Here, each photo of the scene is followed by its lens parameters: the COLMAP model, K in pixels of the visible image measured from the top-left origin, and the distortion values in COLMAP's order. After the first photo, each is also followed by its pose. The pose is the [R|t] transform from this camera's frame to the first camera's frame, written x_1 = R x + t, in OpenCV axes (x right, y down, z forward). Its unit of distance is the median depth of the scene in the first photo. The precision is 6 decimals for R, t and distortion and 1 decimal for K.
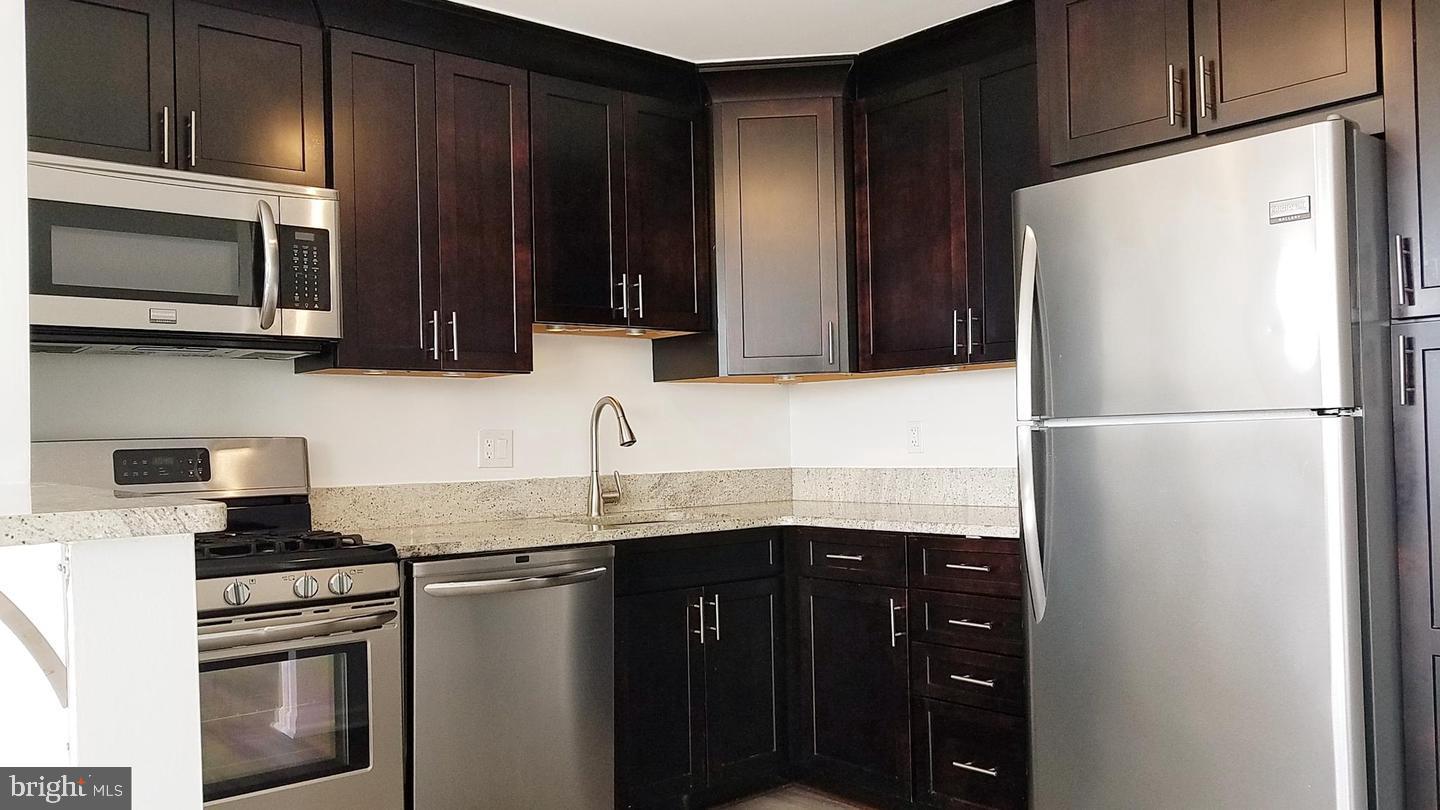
lens RADIAL K [[1118.7, 0, 715.6], [0, 1118.7, 430.1], [0, 0, 1]] dist [-0.058171, 0.042283]
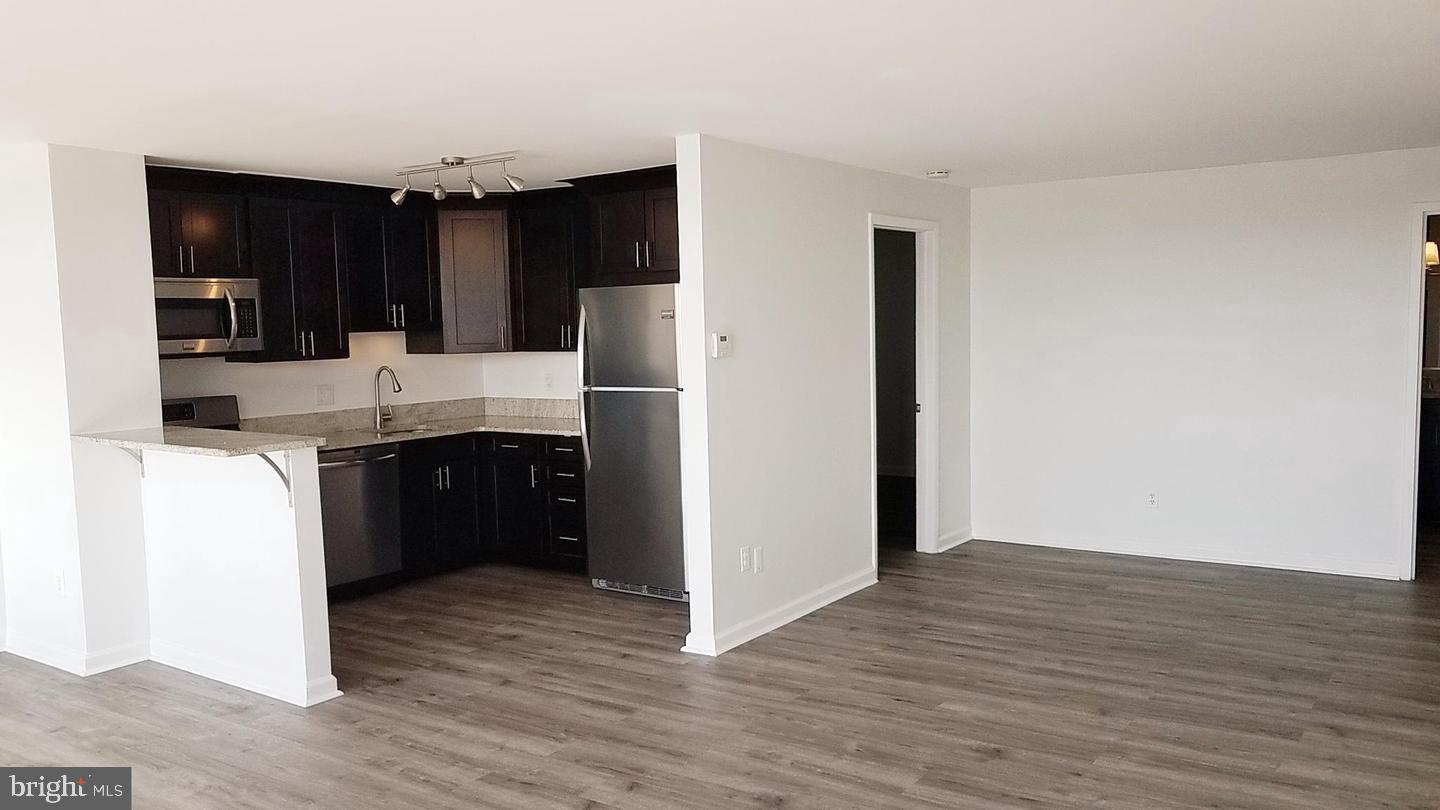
lens RADIAL K [[1118.7, 0, 715.6], [0, 1118.7, 430.1], [0, 0, 1]] dist [-0.058171, 0.042283]
pose [[0.965380, -0.027129, 0.259432, -0.050109], [0.000598, 0.994805, 0.101799, -0.119756], [-0.260846, -0.098120, 0.960381, -1.028115]]
